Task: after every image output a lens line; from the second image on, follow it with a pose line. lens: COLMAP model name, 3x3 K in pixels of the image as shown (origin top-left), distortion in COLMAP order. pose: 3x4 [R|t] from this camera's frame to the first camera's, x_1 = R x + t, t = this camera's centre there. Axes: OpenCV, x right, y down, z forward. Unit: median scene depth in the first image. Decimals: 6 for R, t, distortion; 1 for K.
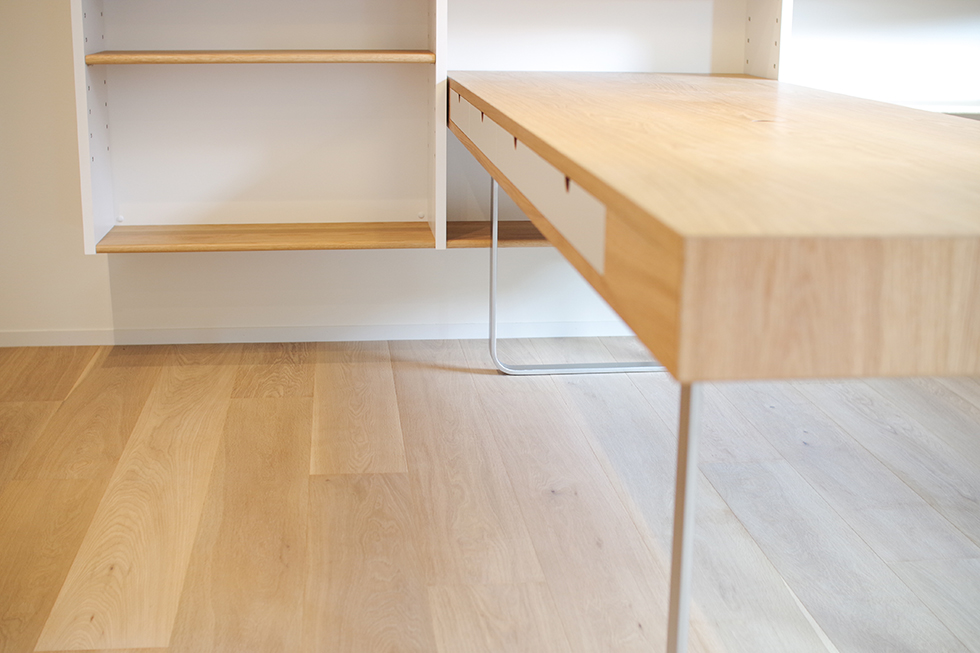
lens RADIAL K [[1315.2, 0, 490.0], [0, 1315.2, 326.5], [0, 0, 1]] dist [-0.153869, 0.034598]
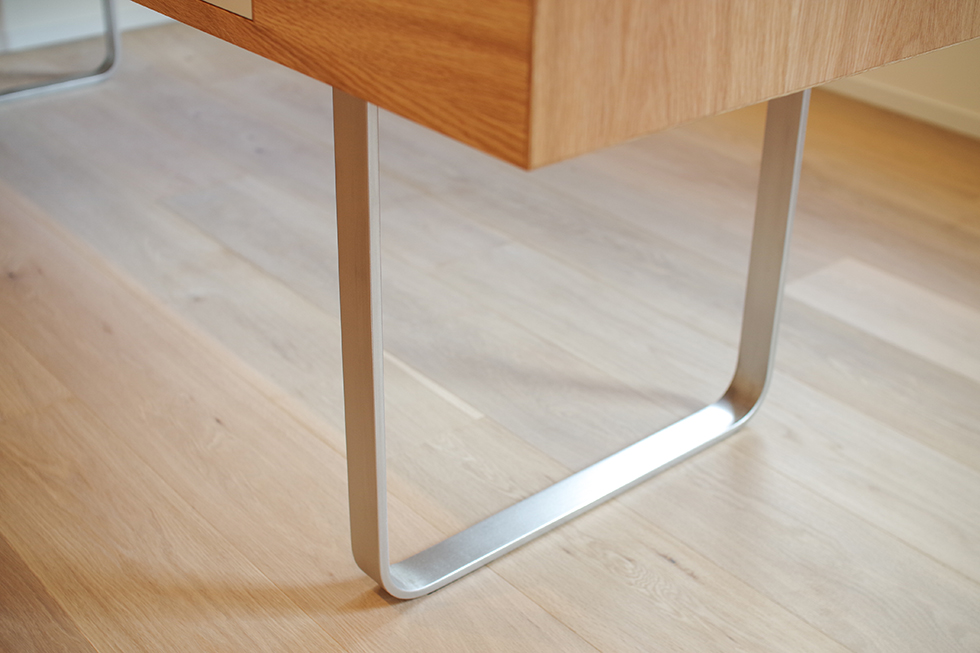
lens RADIAL K [[1315.2, 0, 490.0], [0, 1315.2, 326.5], [0, 0, 1]] dist [-0.153869, 0.034598]
pose [[0.825489, -0.260058, 0.500937, -0.147179], [0.122425, 0.948898, 0.290870, -0.050074], [-0.550981, -0.178782, 0.815142, 0.239848]]
